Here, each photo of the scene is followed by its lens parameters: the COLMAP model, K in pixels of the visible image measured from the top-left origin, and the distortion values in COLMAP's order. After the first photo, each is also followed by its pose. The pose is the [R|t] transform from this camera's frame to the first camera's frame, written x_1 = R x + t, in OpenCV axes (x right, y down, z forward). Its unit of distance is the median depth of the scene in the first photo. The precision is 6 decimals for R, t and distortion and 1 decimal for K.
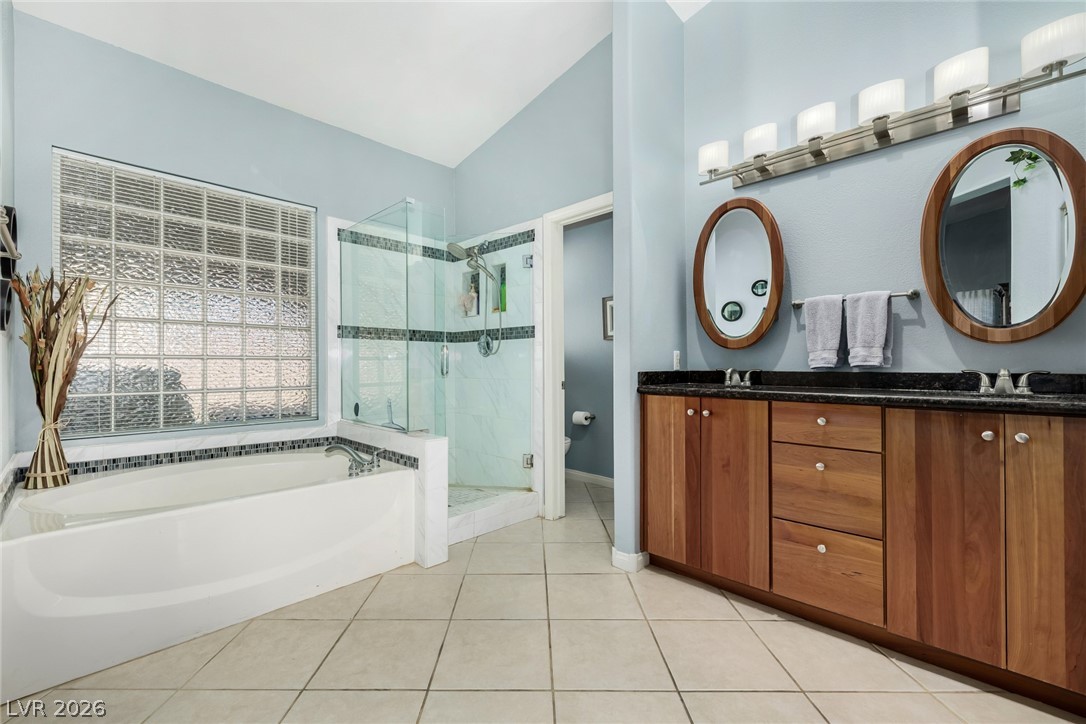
lens RADIAL K [[473.0, 0, 523.0], [0, 473.0, 364.8], [0, 0, 1]] dist [0.000812, 0.000192]
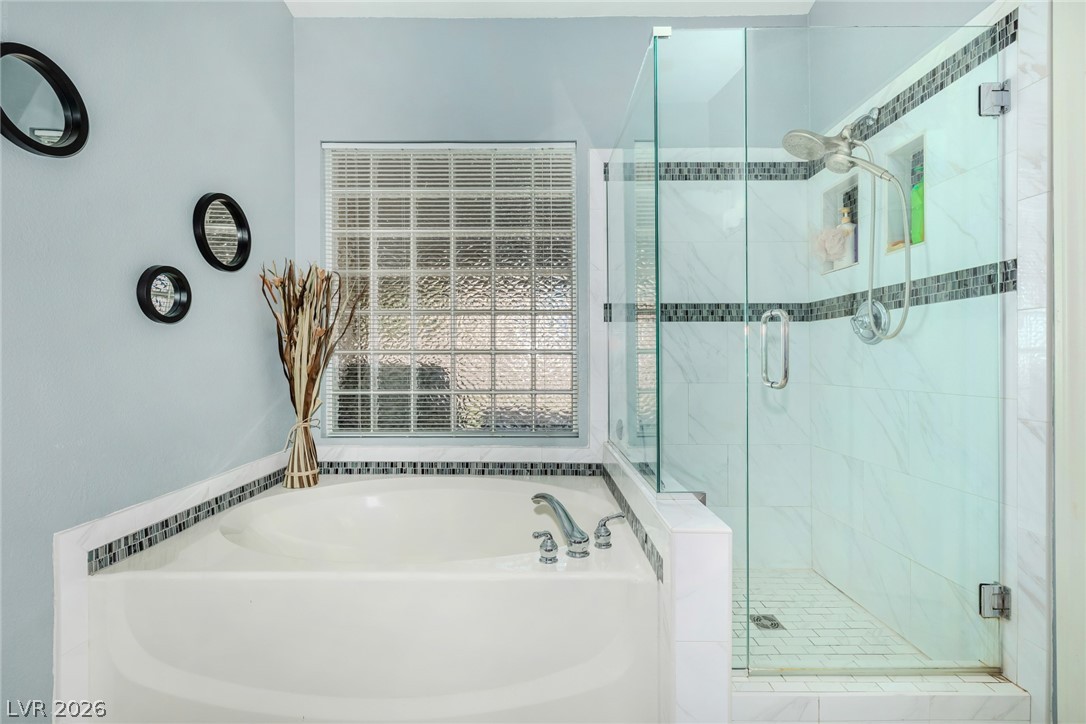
lens RADIAL K [[473.0, 0, 523.0], [0, 473.0, 364.8], [0, 0, 1]] dist [0.000812, 0.000192]
pose [[0.720316, 0.003359, -0.693638, 0.002181], [0.000666, 0.999984, 0.005534, 0.001870], [0.693645, -0.004448, 0.720303, 0.419082]]
